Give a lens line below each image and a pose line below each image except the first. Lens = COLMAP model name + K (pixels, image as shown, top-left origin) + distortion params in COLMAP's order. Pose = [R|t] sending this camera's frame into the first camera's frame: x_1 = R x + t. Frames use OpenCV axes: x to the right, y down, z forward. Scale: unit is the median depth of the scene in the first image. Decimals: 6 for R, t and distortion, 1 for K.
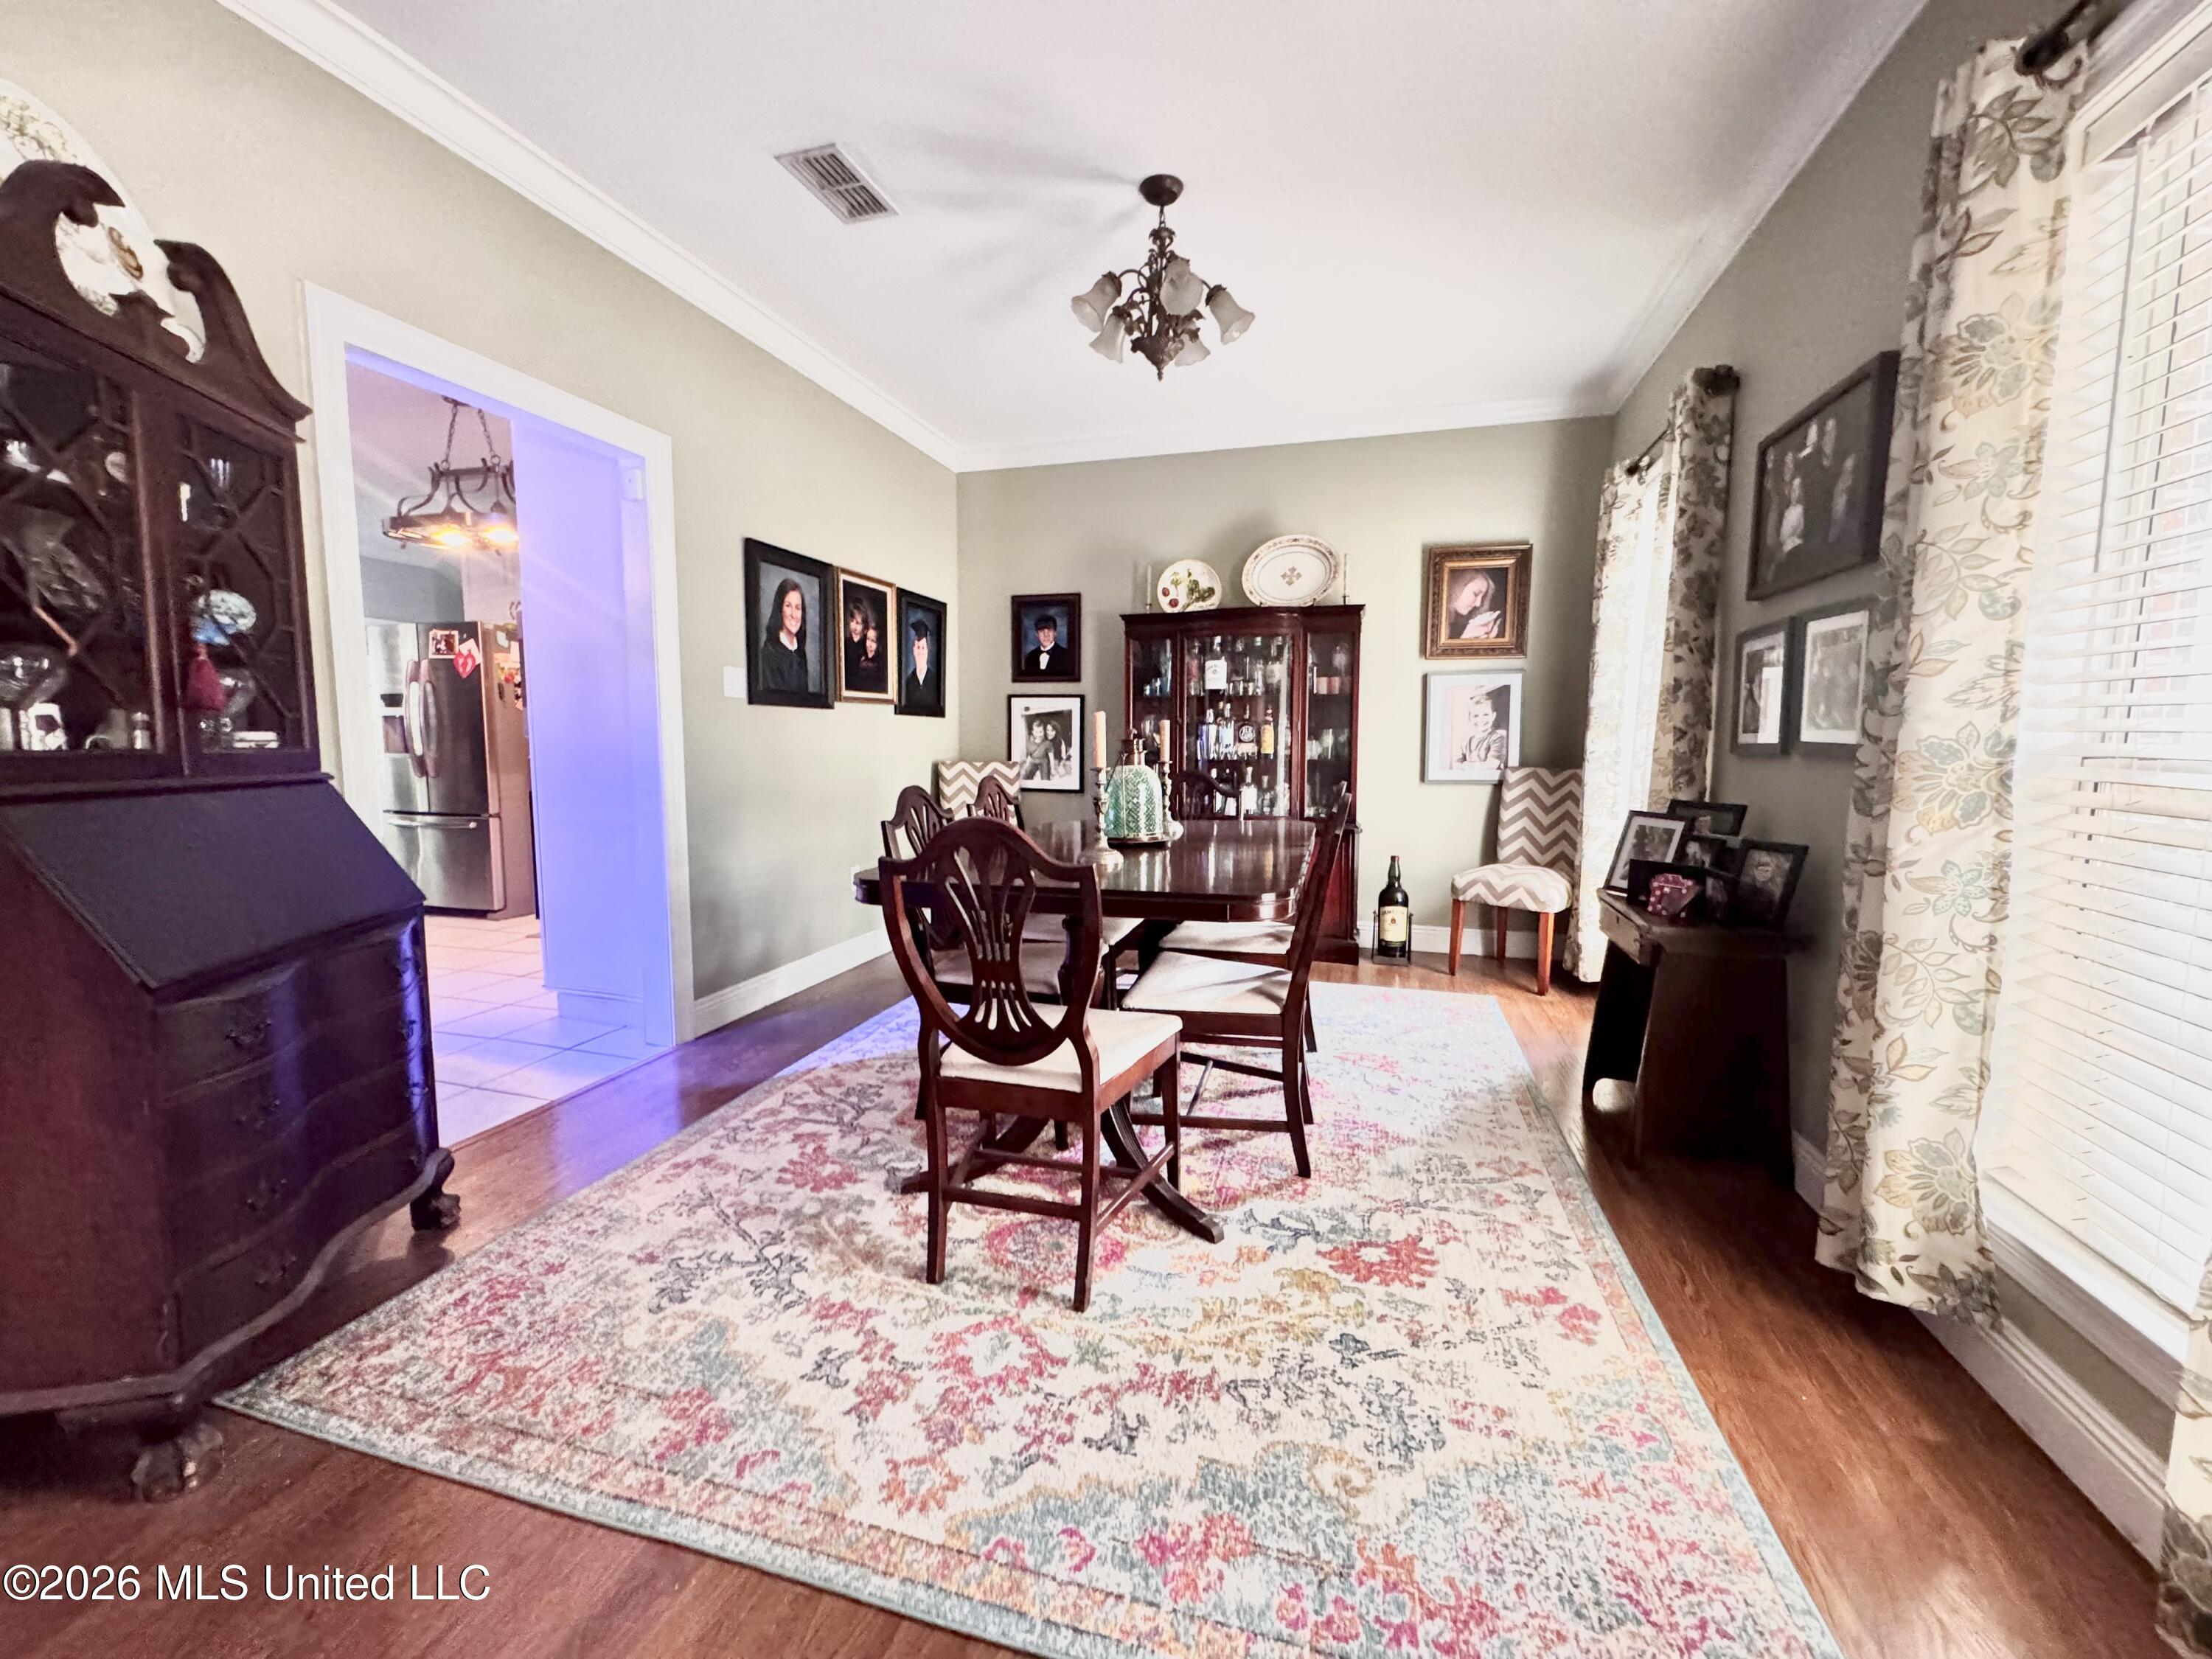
lens RADIAL K [[883.5, 0, 1103.7], [0, 883.5, 823.1], [0, 0, 1]] dist [-0.000217, 0.000066]
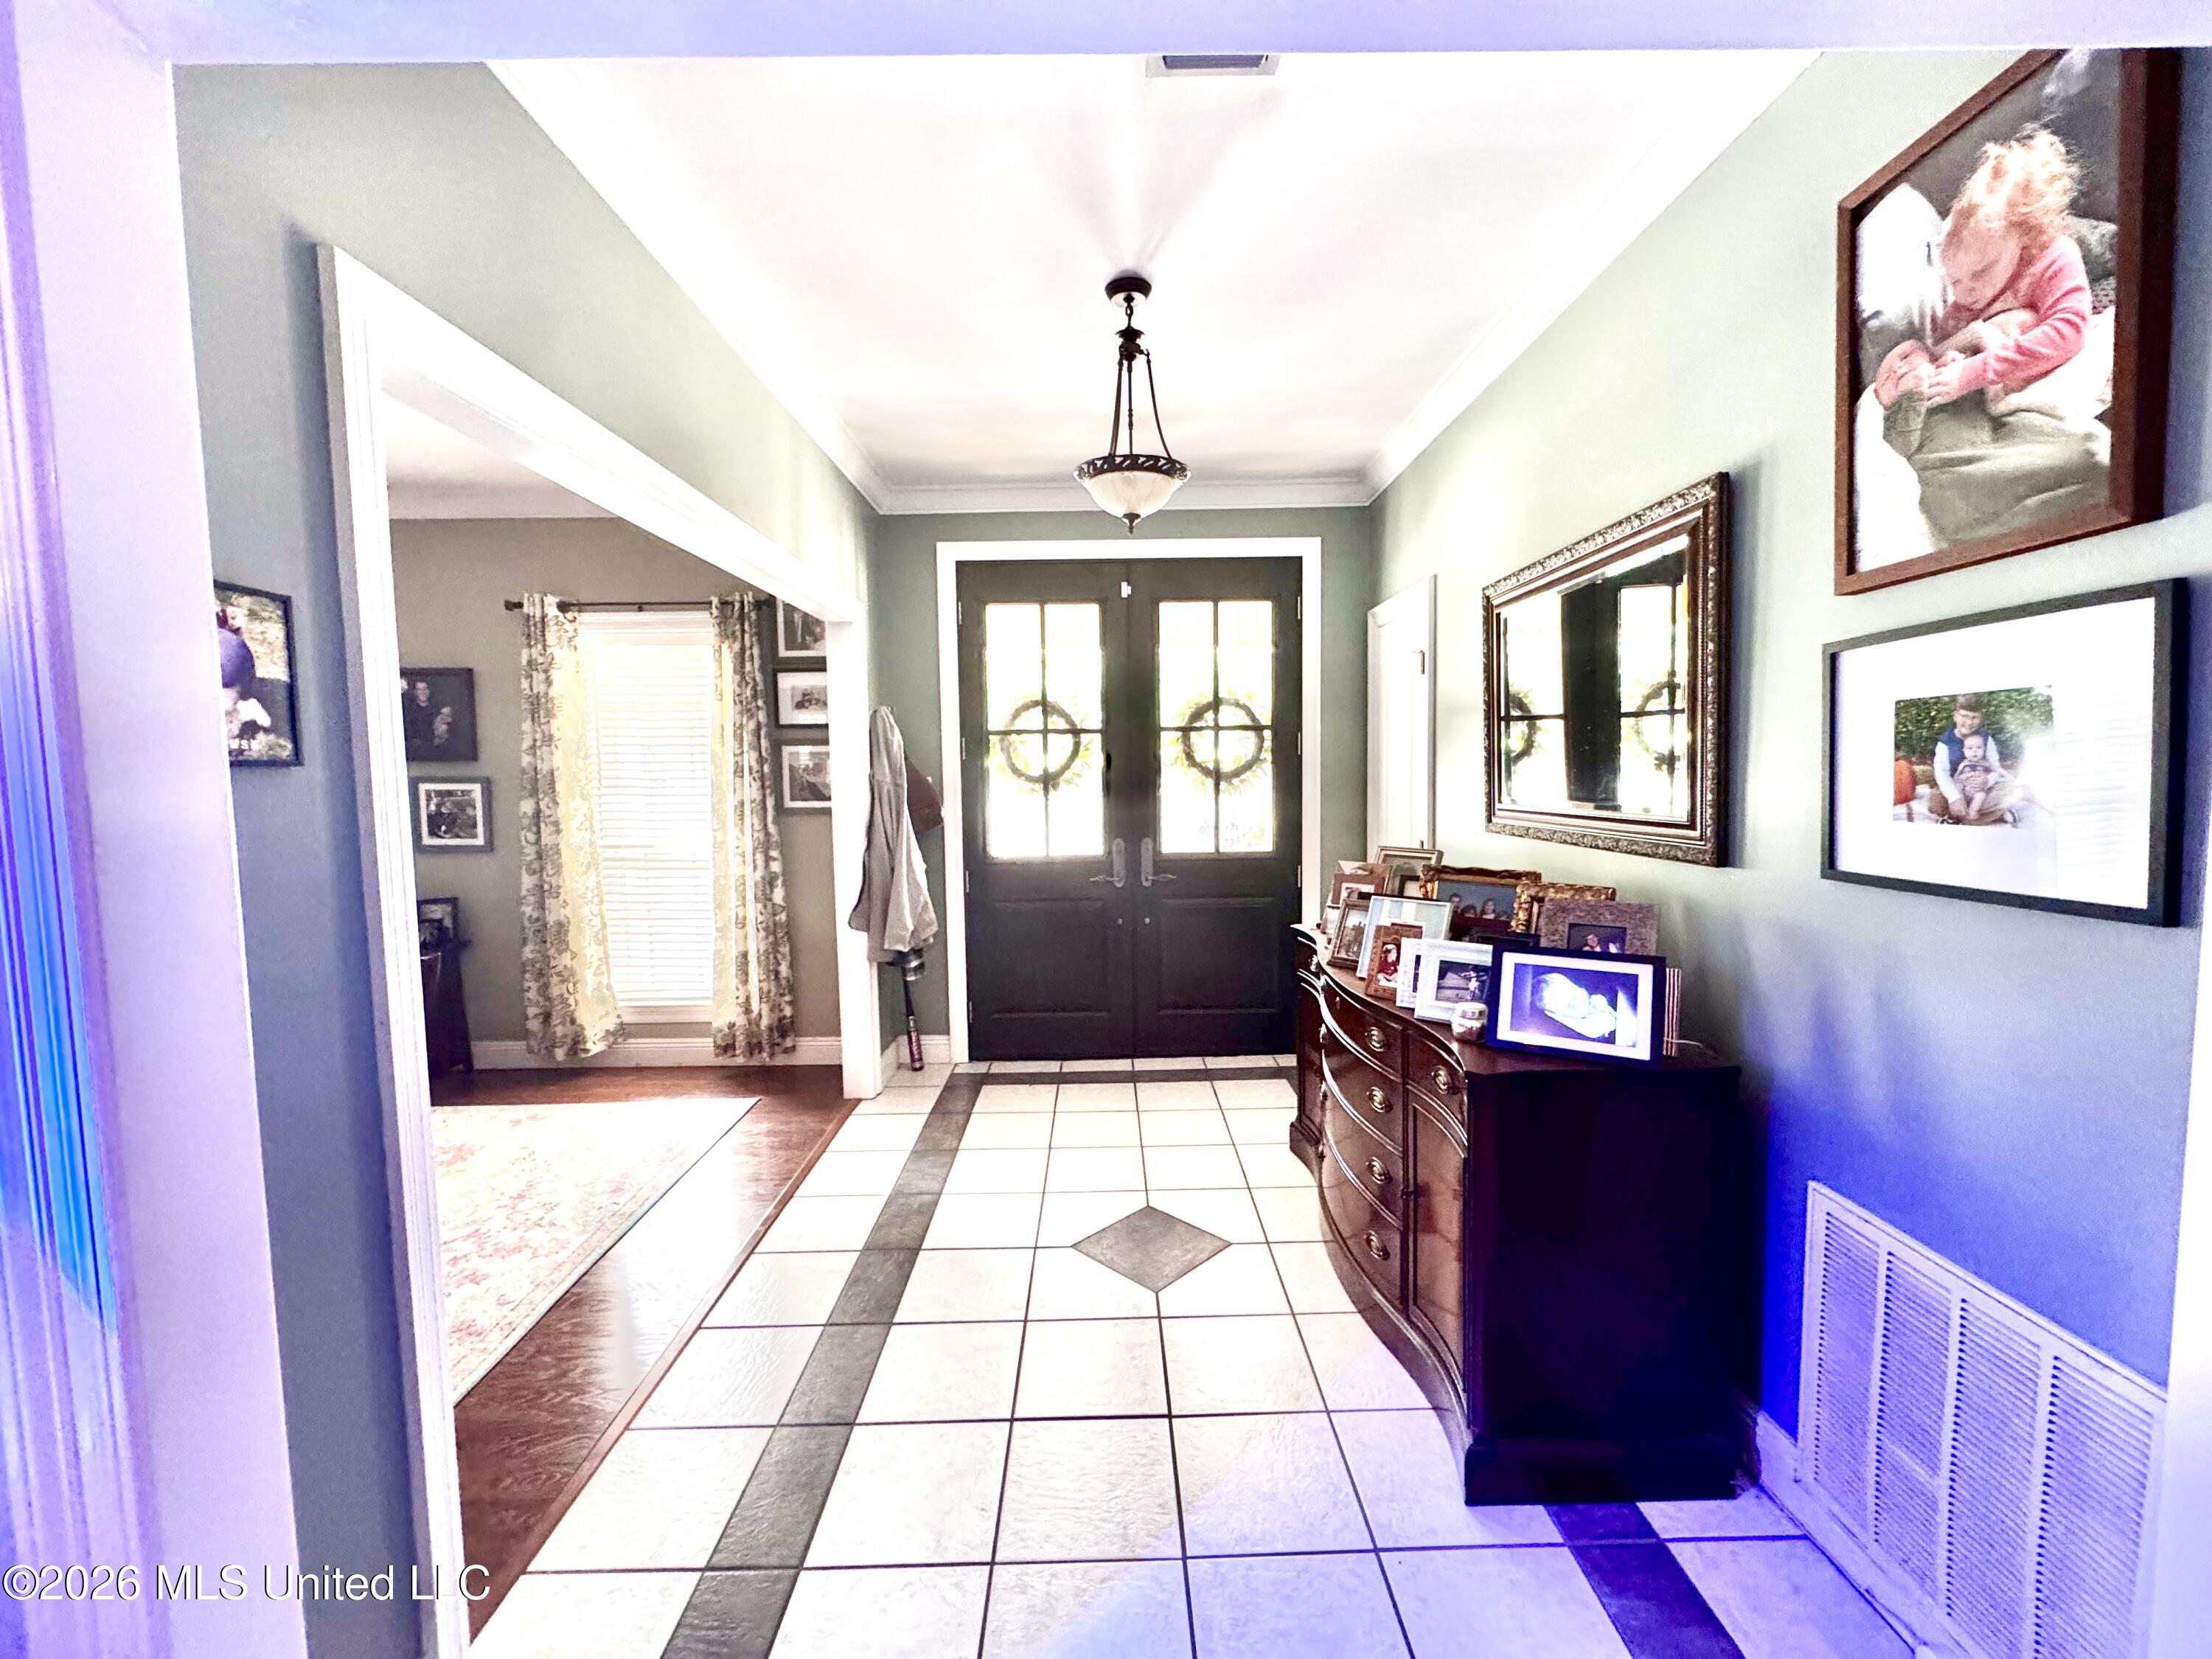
lens RADIAL K [[883.5, 0, 1107.9], [0, 883.5, 828.4], [0, 0, 1]] dist [-0.000217, 0.000066]
pose [[-0.292764, -0.061334, 0.954216, -2.208139], [0.107226, 0.989540, 0.096503, -0.235164], [-0.950154, 0.130569, -0.283125, 0.212071]]
